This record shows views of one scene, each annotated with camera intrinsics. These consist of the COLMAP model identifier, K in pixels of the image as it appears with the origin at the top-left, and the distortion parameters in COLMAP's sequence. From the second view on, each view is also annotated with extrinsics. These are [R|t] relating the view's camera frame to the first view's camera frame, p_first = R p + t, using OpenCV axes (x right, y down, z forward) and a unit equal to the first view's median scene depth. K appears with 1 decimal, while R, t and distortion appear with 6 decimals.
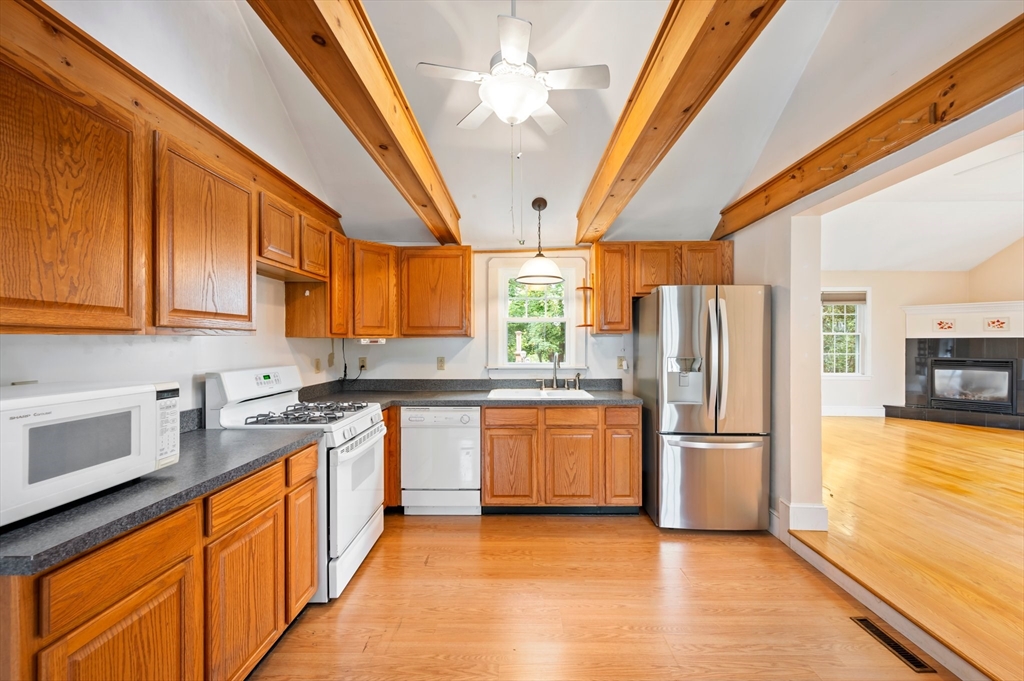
lens RADIAL K [[411.5, 0, 515.5], [0, 411.5, 343.8], [0, 0, 1]] dist [0.001828, 0.000368]
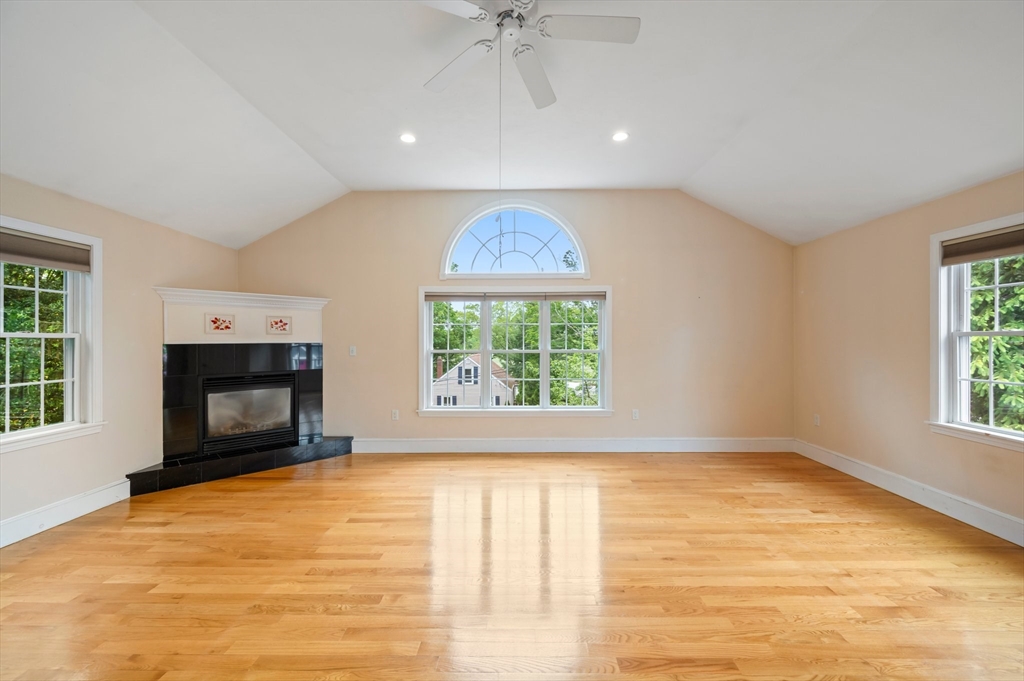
lens RADIAL K [[404.7, 0, 517.3], [0, 404.7, 339.9], [0, 0, 1]] dist [0.001058, 0.000093]
pose [[-0.013979, -0.003183, 0.999897, 0.836292], [0.001346, 0.999994, 0.003202, -0.045019], [-0.999901, 0.001390, -0.013974, 1.138598]]
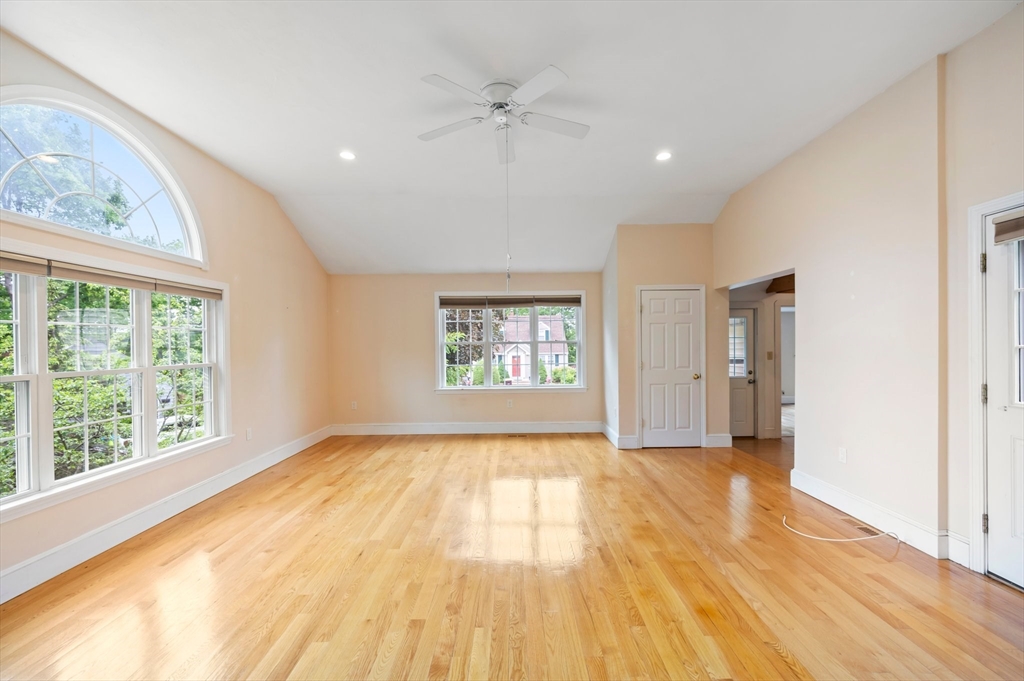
lens RADIAL K [[401.5, 0, 517.5], [0, 401.5, 347.3], [0, 0, 1]] dist [-0.001422, -0.000158]
pose [[-0.999575, 0.010543, -0.027193, 1.503085], [0.010329, 0.999915, 0.008008, -0.047535], [0.027275, 0.007724, -0.999598, 2.039868]]
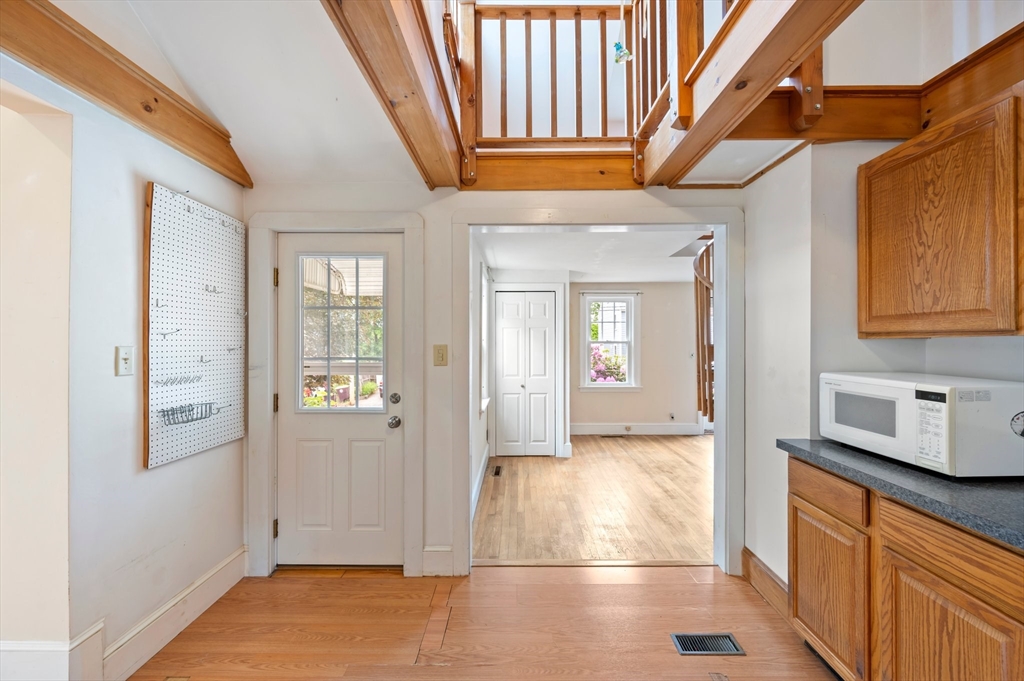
lens RADIAL K [[407.0, 0, 515.4], [0, 407.0, 339.0], [0, 0, 1]] dist [-0.001425, -0.000136]
pose [[-0.999983, 0.001496, -0.005575, 0.069204], [0.001503, 0.999998, -0.001226, -0.007042], [0.005573, -0.001234, -0.999984, 0.859324]]
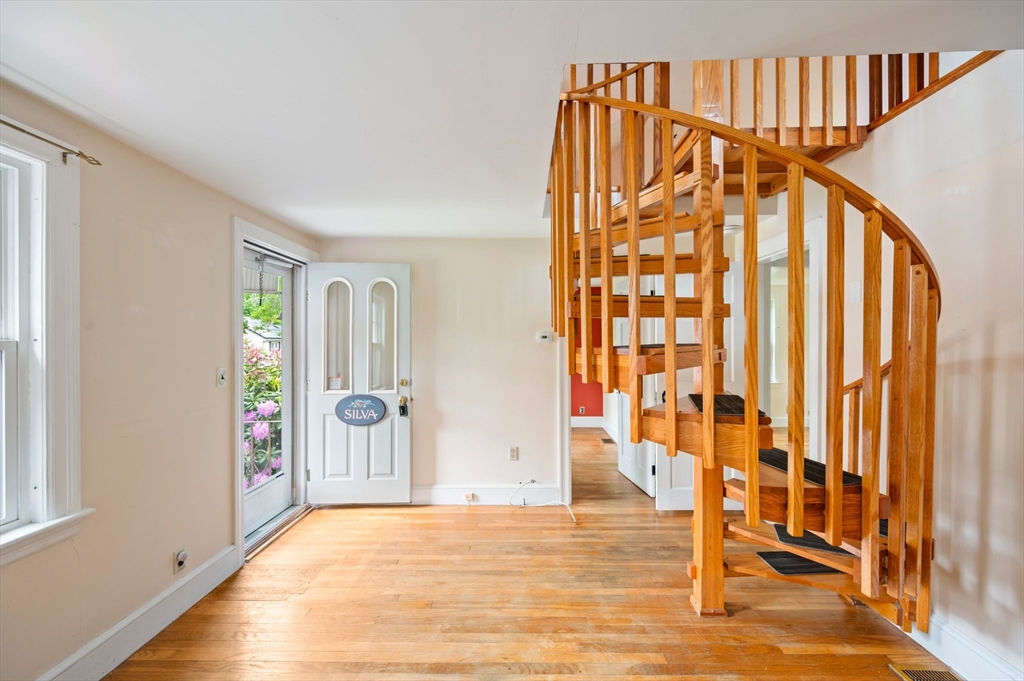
lens RADIAL K [[407.0, 0, 515.4], [0, 407.0, 339.0], [0, 0, 1]] dist [-0.001425, -0.000136]
pose [[-0.005515, 0.002624, -0.999981, -0.023798], [0.000398, 0.999996, 0.002622, -0.005566], [0.999985, -0.000383, -0.005516, -0.525296]]
